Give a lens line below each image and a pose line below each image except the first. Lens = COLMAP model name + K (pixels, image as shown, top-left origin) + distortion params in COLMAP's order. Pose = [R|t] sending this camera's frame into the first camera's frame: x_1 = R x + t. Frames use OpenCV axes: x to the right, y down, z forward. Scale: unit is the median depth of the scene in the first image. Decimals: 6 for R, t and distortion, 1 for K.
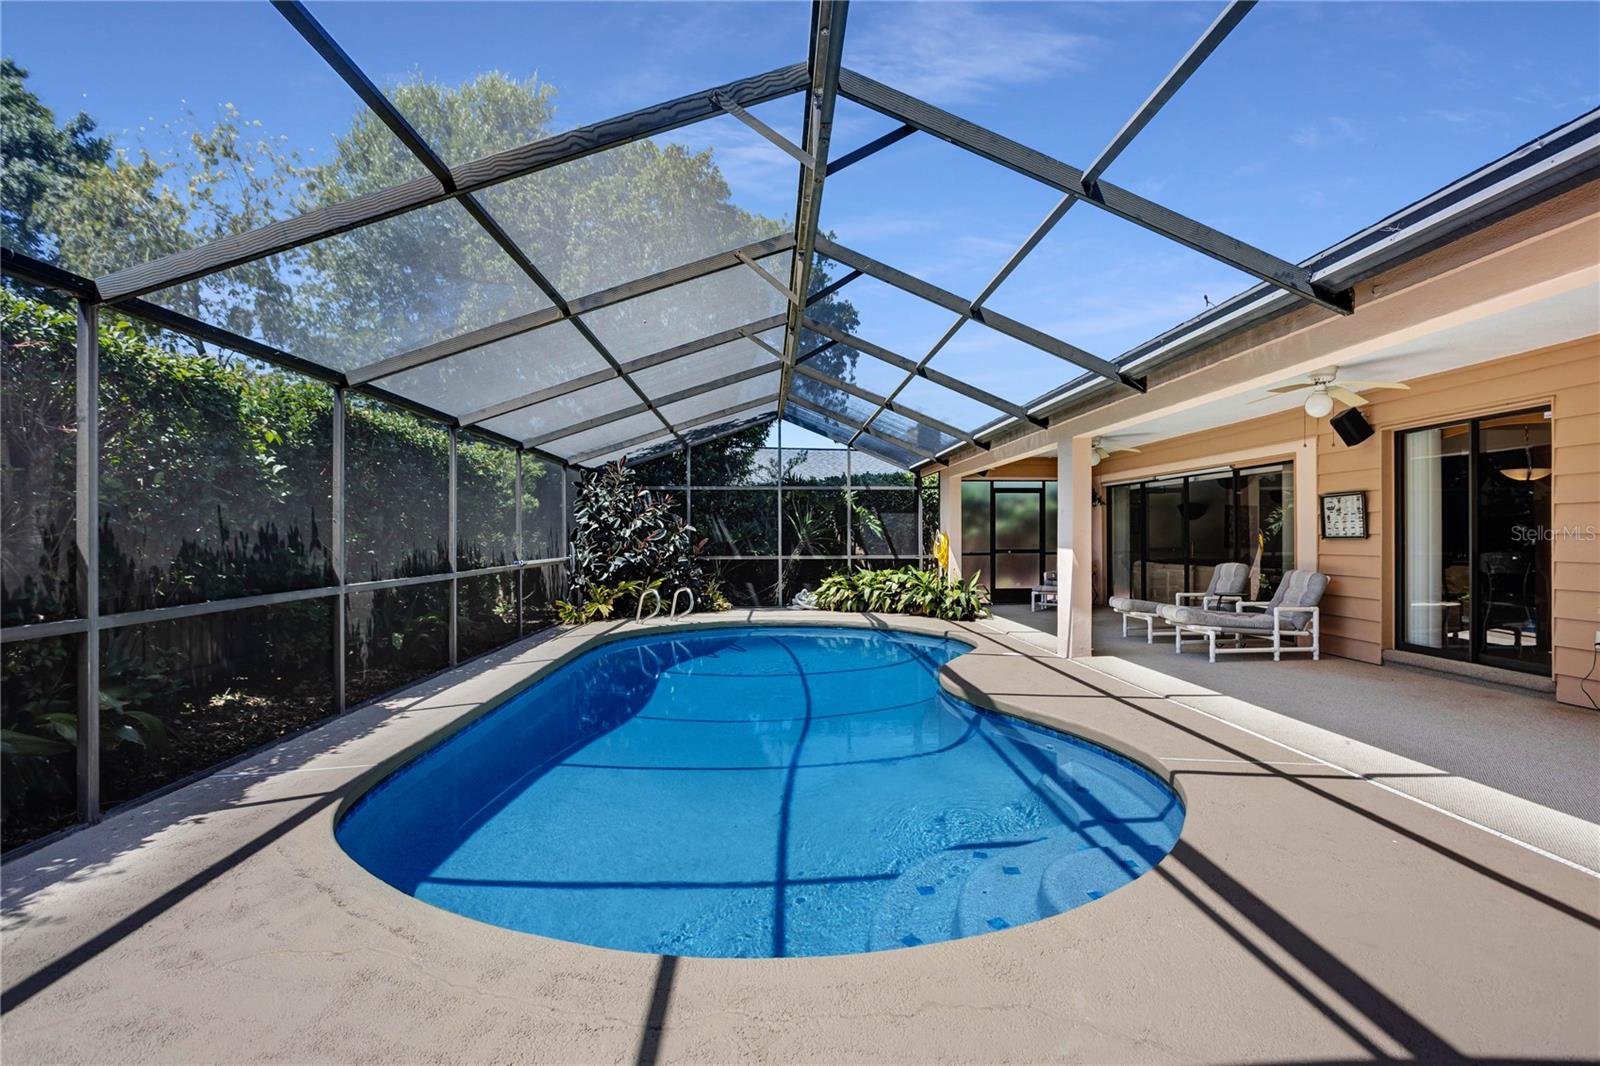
lens RADIAL K [[773.3, 0, 802.6], [0, 773.3, 533.9], [0, 0, 1]] dist [-0.065092, 0.032731]
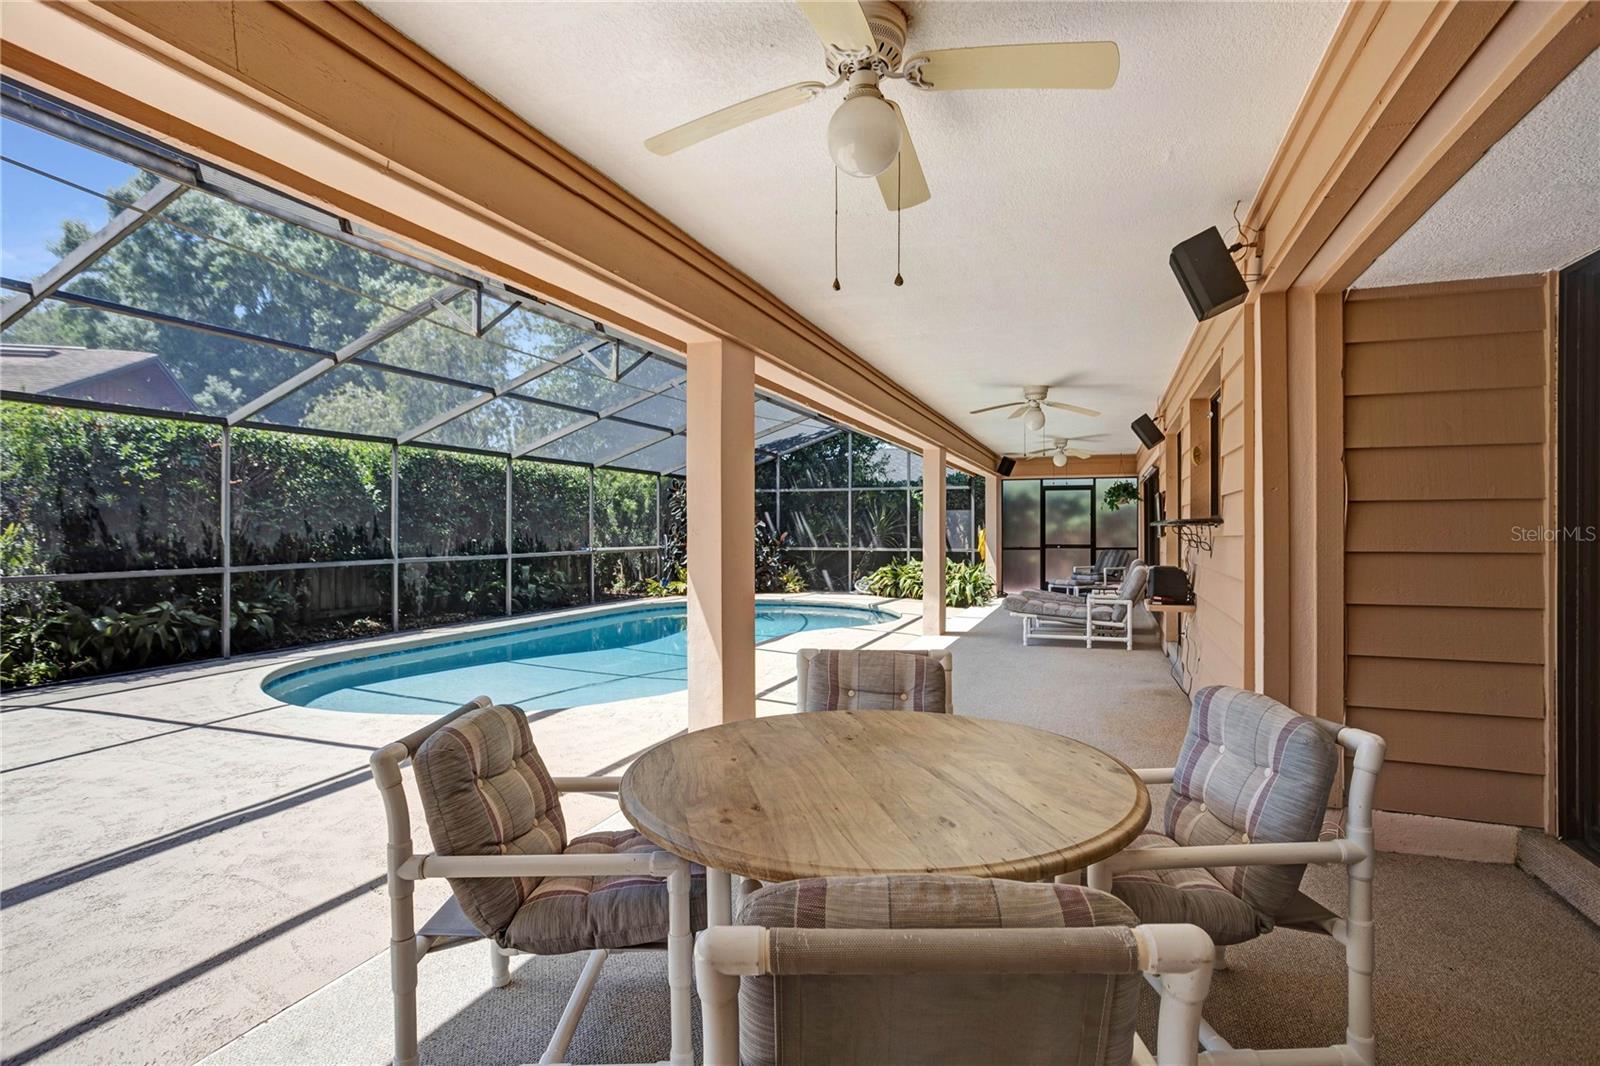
lens RADIAL K [[773.3, 0, 802.6], [0, 773.3, 533.9], [0, 0, 1]] dist [-0.065092, 0.032731]
pose [[0.916293, 0.005851, -0.400466, 0.560914], [-0.002408, 0.999956, 0.009098, -0.004534], [0.400501, -0.007372, 0.916267, -0.138510]]
